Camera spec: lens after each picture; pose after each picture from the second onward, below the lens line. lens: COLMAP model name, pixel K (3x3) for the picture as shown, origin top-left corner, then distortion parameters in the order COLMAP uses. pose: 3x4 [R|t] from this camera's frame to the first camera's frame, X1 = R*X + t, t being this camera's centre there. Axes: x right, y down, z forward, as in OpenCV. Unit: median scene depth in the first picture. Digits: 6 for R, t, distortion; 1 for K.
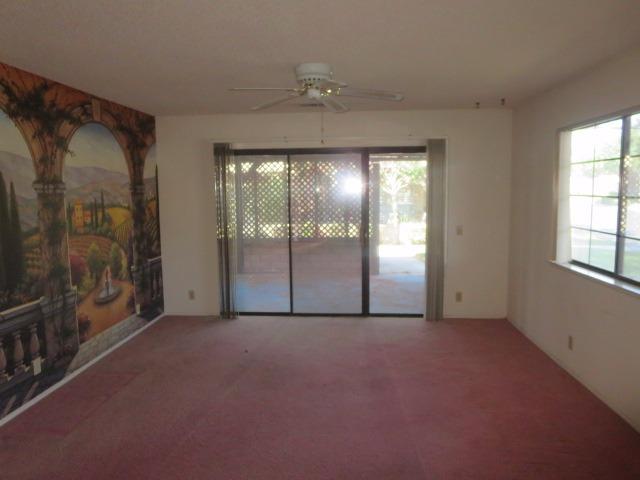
lens RADIAL K [[457.1, 0, 320.0], [0, 457.1, 240.0], [0, 0, 1]] dist [-0.022158, -0.000486]
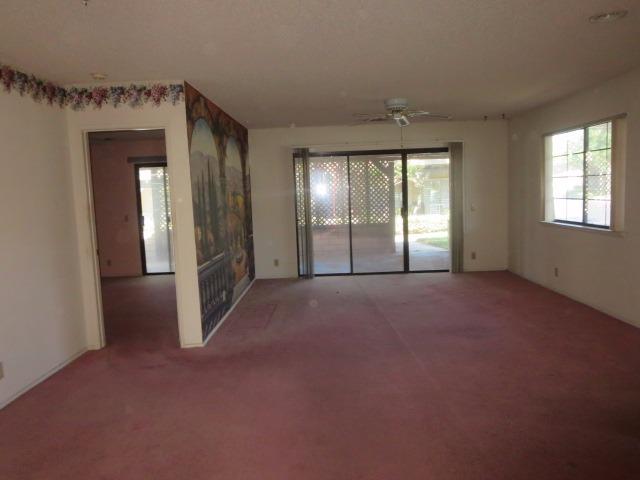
lens RADIAL K [[460.8, 0, 320.0], [0, 460.8, 240.0], [0, 0, 1]] dist [-0.020831, 0.001373]
pose [[0.997615, -0.033712, 0.060231, -0.326676], [0.034101, 0.999404, -0.005444, 0.092247], [-0.060012, 0.007485, 0.998170, -0.487751]]
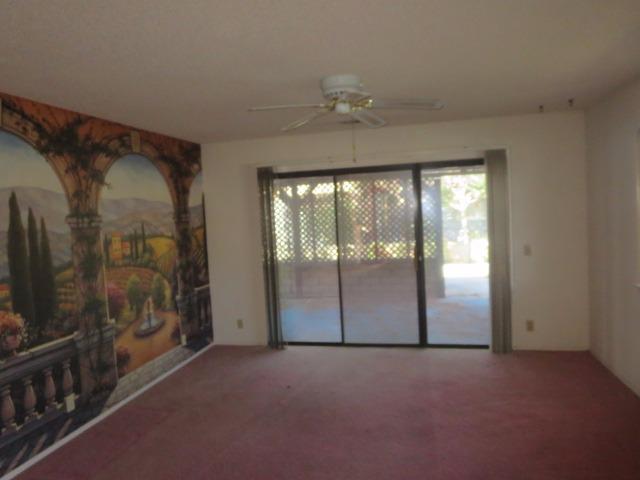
lens RADIAL K [[457.1, 0, 320.0], [0, 457.1, 240.0], [0, 0, 1]] dist [-0.022158, -0.000486]
pose [[0.987088, -0.030583, -0.157235, 0.063015], [0.023995, 0.998759, -0.043632, -0.015812], [0.158375, 0.039295, 0.986597, 0.085269]]
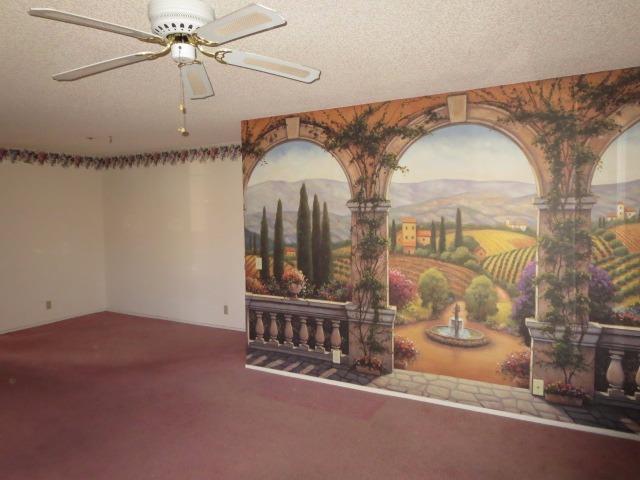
lens RADIAL K [[457.1, 0, 320.0], [0, 457.1, 240.0], [0, 0, 1]] dist [-0.022158, -0.000486]
pose [[-0.414115, 0.072233, -0.907354, 0.382858], [-0.081539, 0.989895, 0.116018, -0.133216], [0.906565, 0.122030, -0.404040, 1.181844]]
